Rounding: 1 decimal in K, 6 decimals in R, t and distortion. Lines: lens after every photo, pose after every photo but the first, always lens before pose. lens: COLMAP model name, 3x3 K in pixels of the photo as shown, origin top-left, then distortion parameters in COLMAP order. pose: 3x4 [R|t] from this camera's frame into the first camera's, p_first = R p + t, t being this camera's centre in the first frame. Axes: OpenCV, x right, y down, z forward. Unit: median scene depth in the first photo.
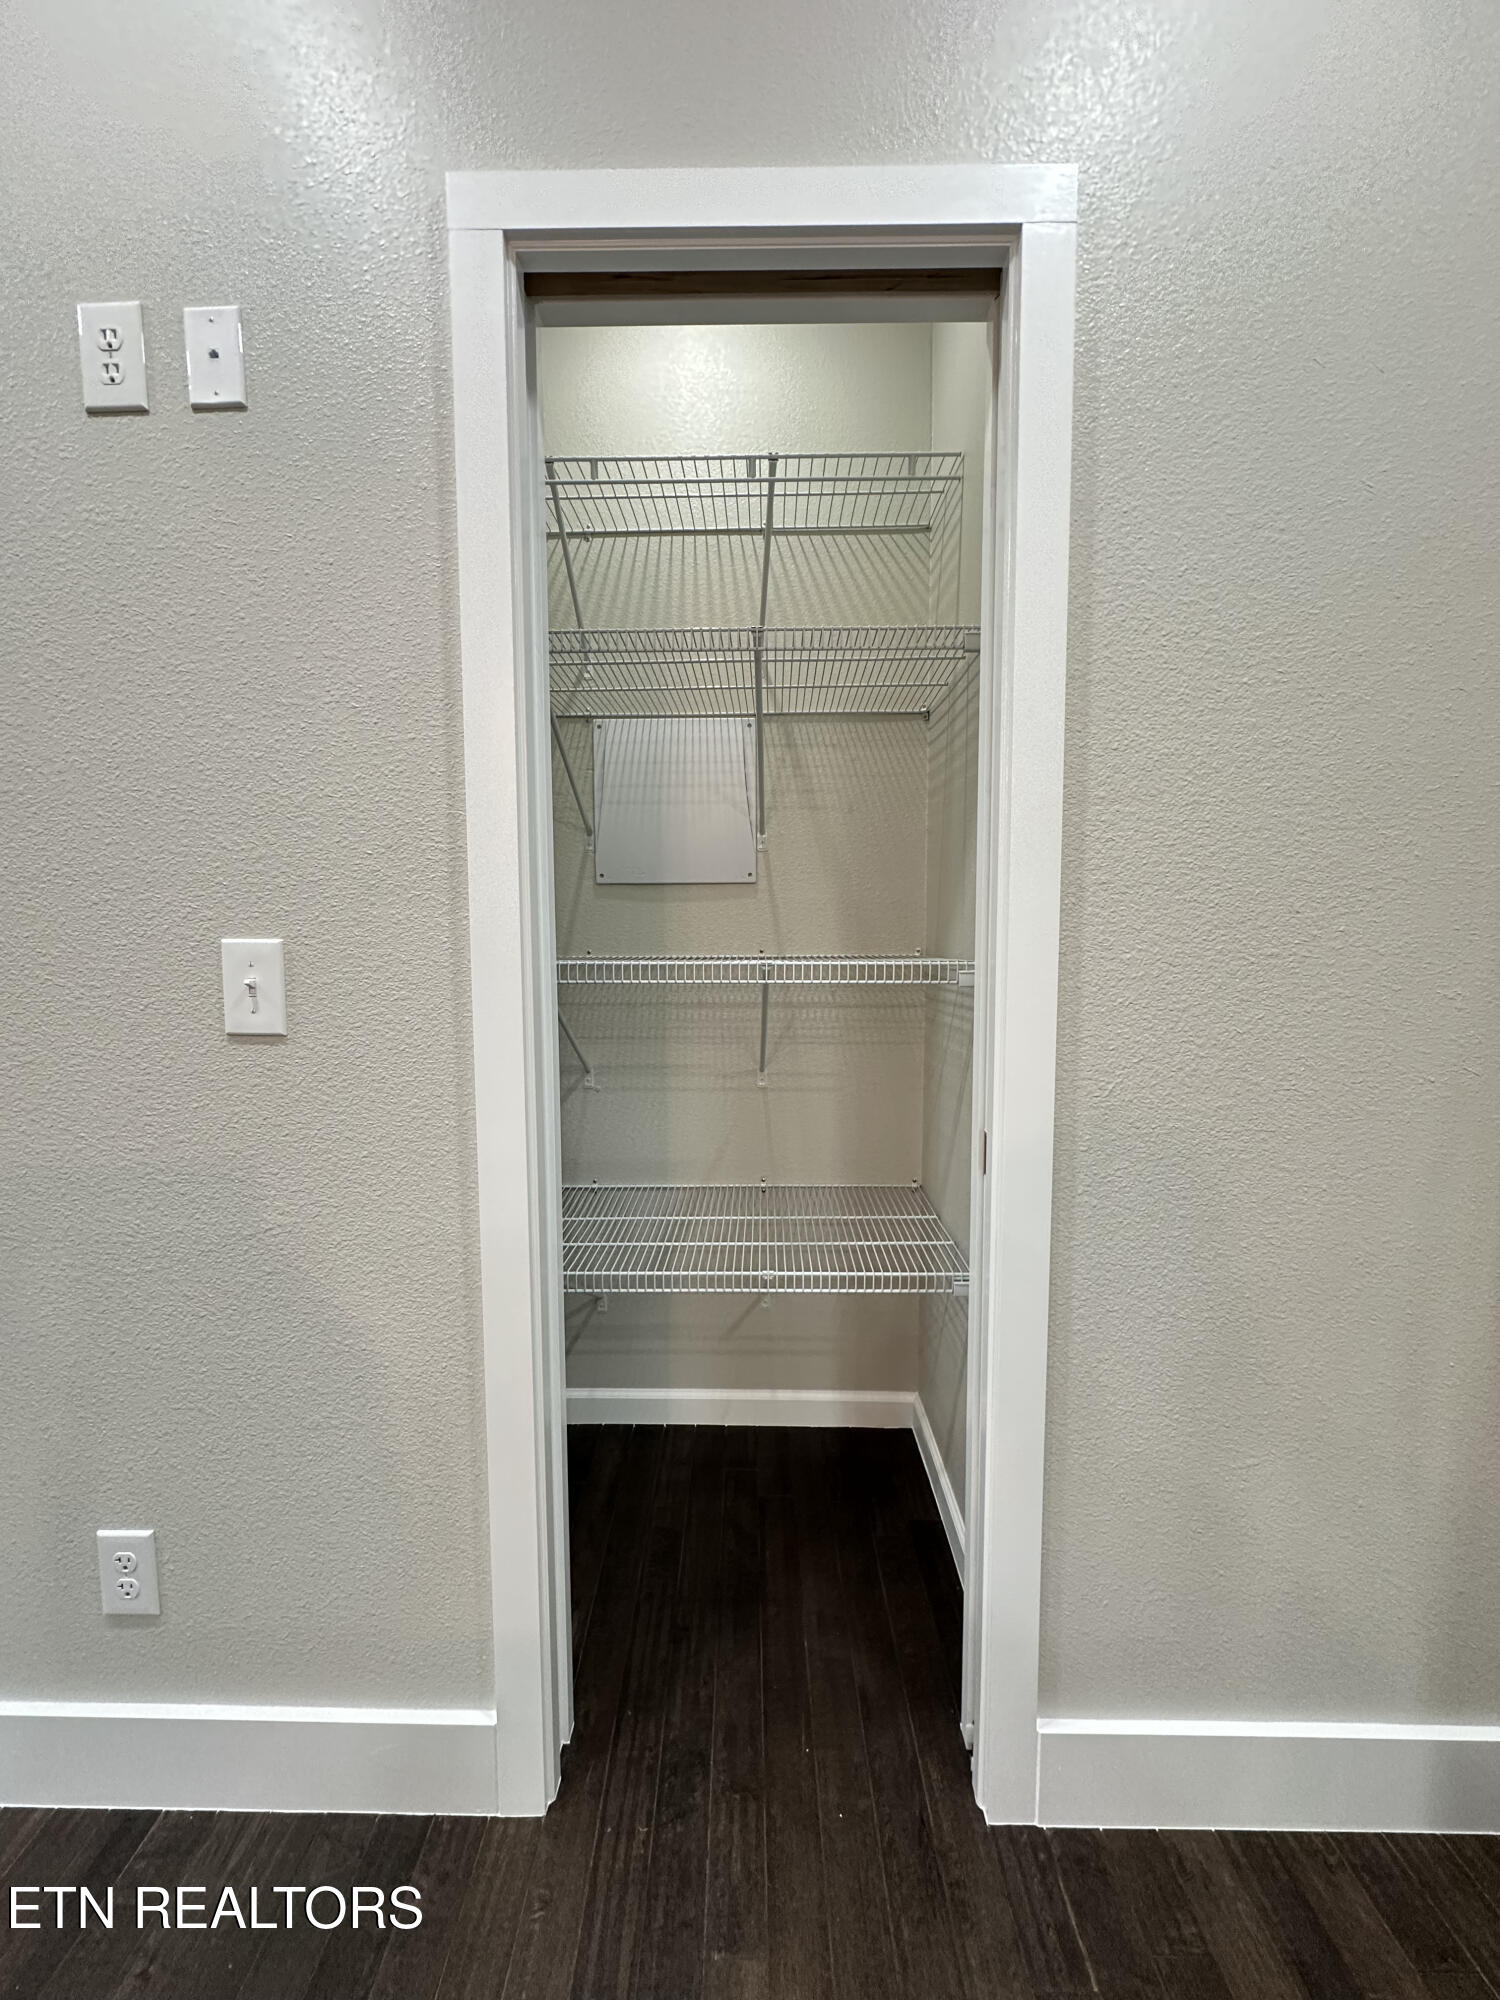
lens RADIAL K [[795.9, 0, 752.0], [0, 795.9, 998.5], [0, 0, 1]] dist [-0.001660, 0.000005]
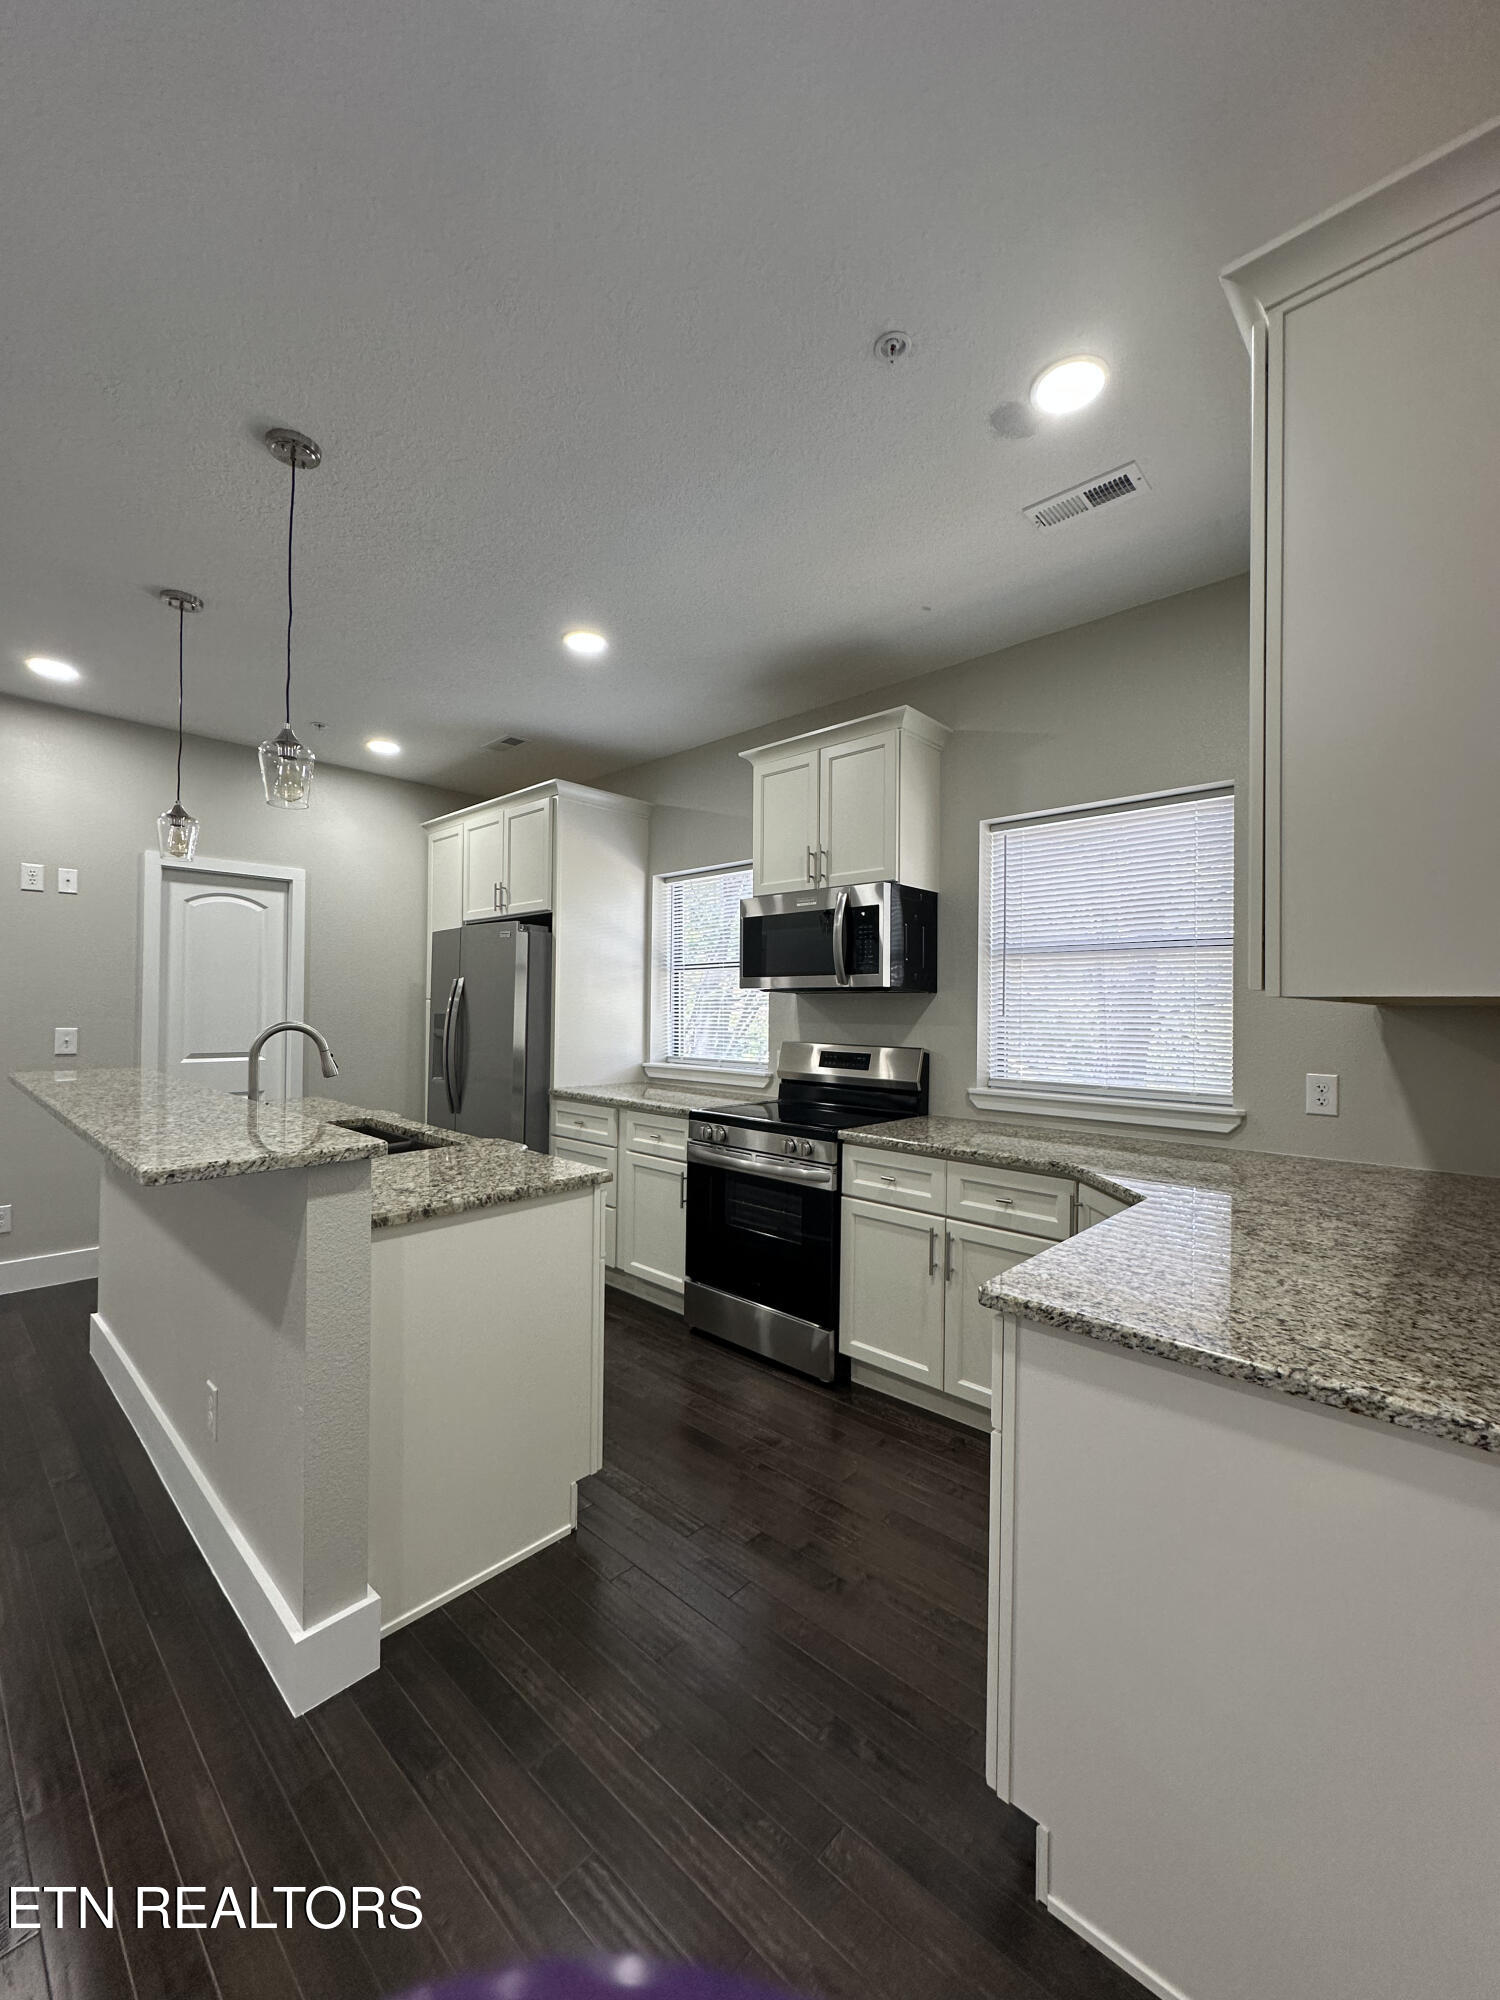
lens RADIAL K [[795.9, 0, 745.9], [0, 795.9, 1003.7], [0, 0, 1]] dist [-0.001660, 0.000005]
pose [[0.689837, 0.013853, 0.723833, -1.150416], [0.043436, 0.997224, -0.060482, 0.176923], [-0.722661, 0.073163, 0.687320, -3.922774]]
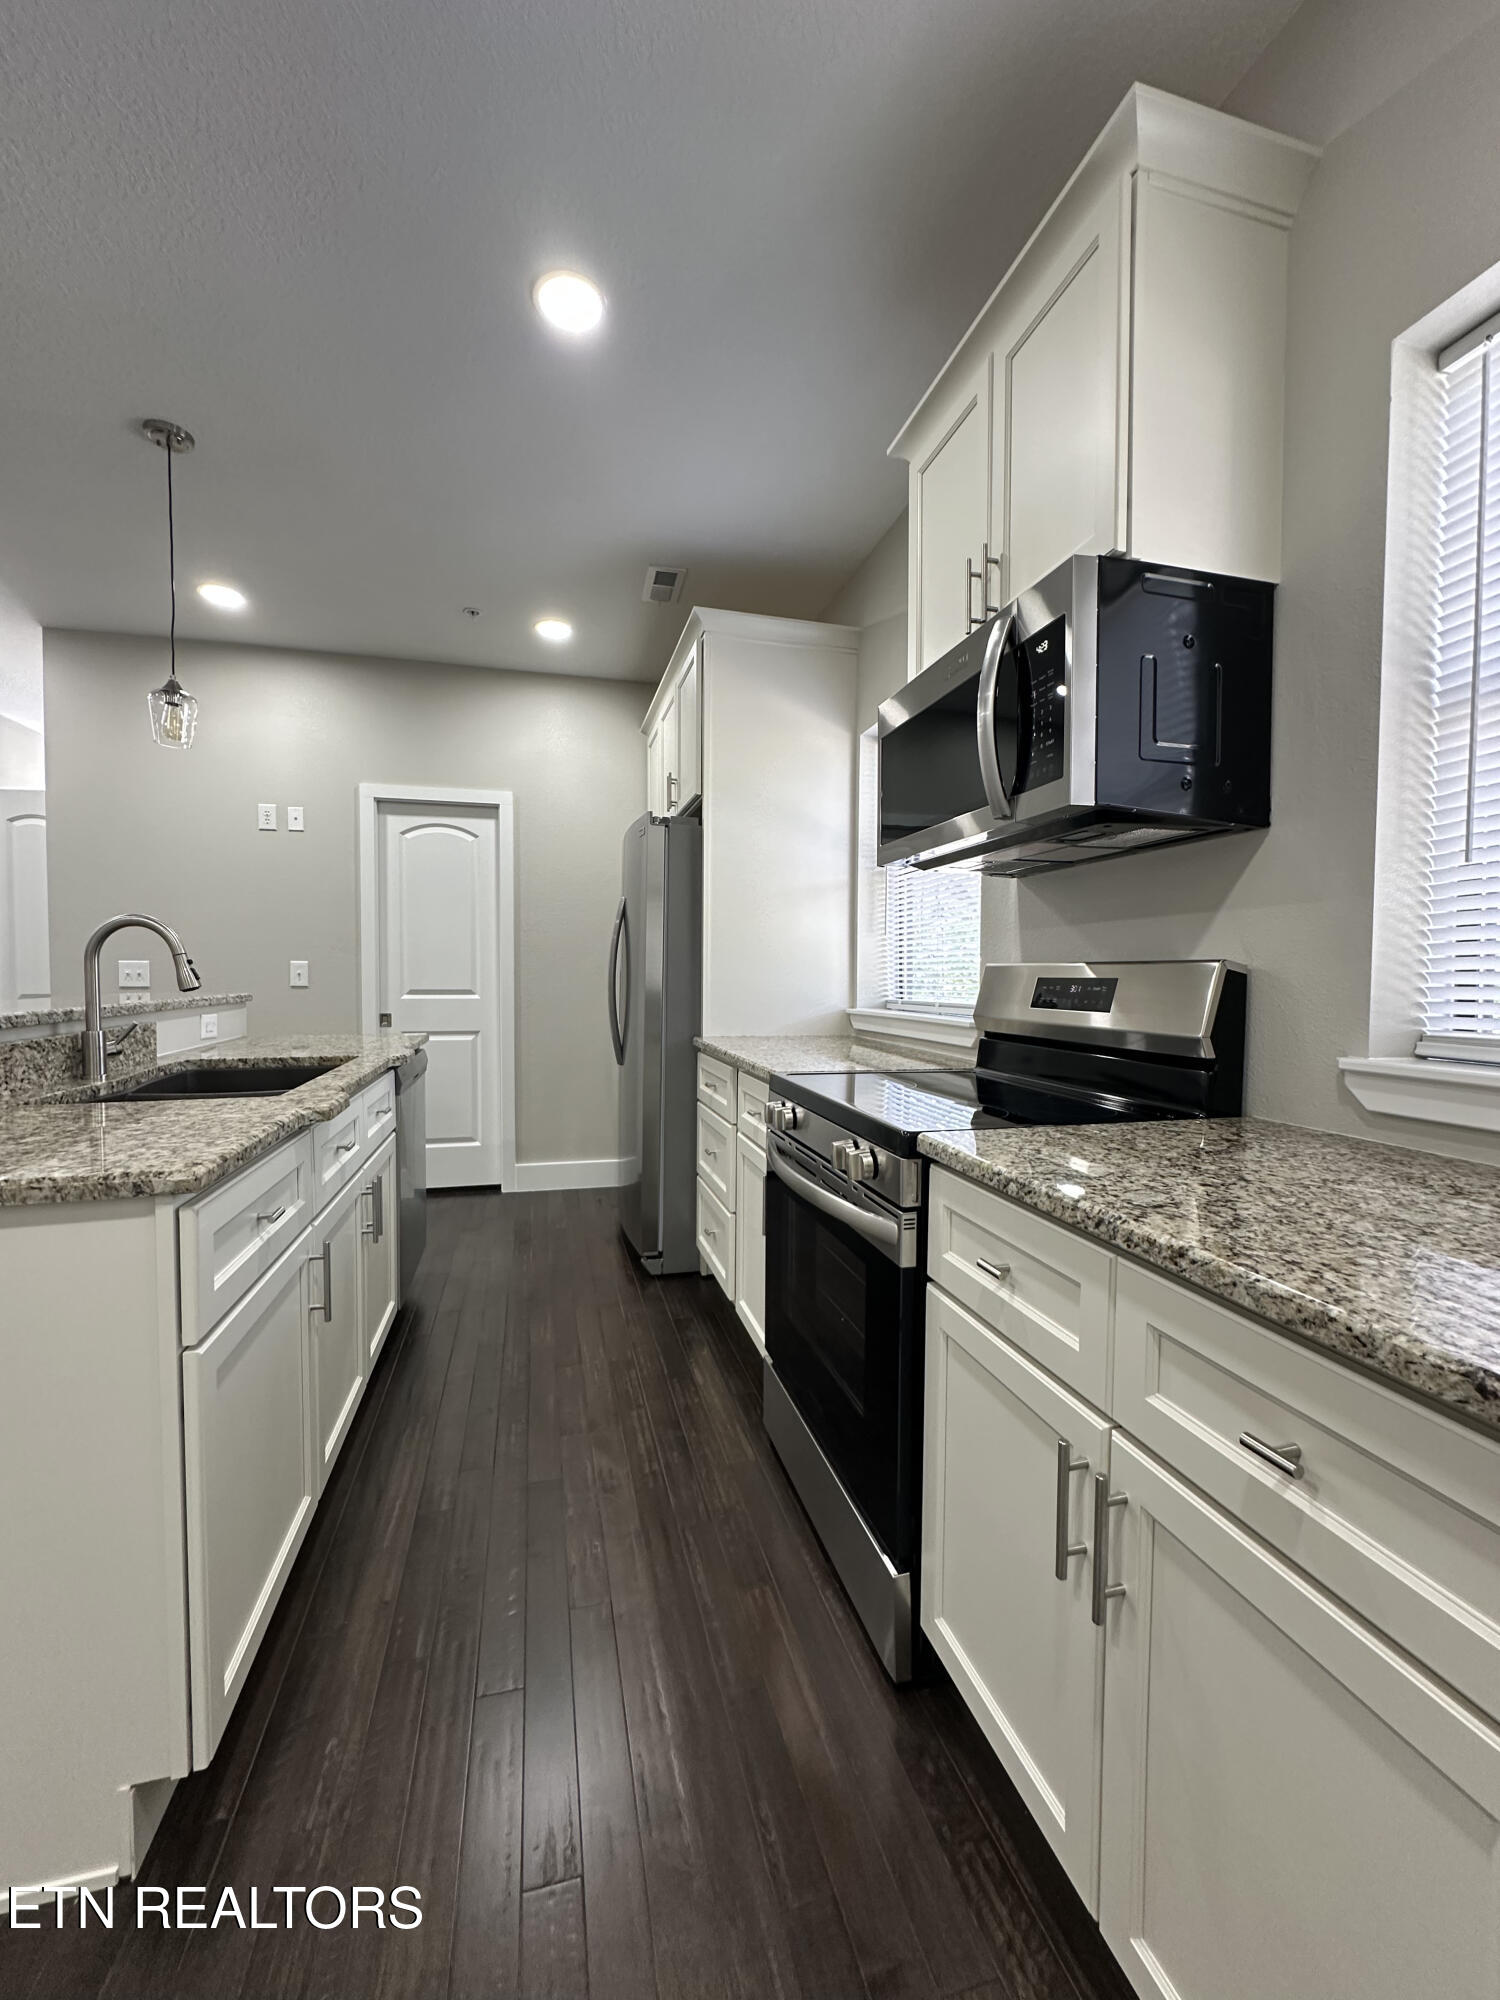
lens RADIAL K [[795.9, 0, 748.8], [0, 795.9, 1002.1], [0, 0, 1]] dist [-0.001660, 0.000005]
pose [[0.968544, -0.000974, 0.248840, 0.535287], [0.011464, 0.999105, -0.040709, 0.310588], [-0.248578, 0.042281, 0.967689, -3.337750]]
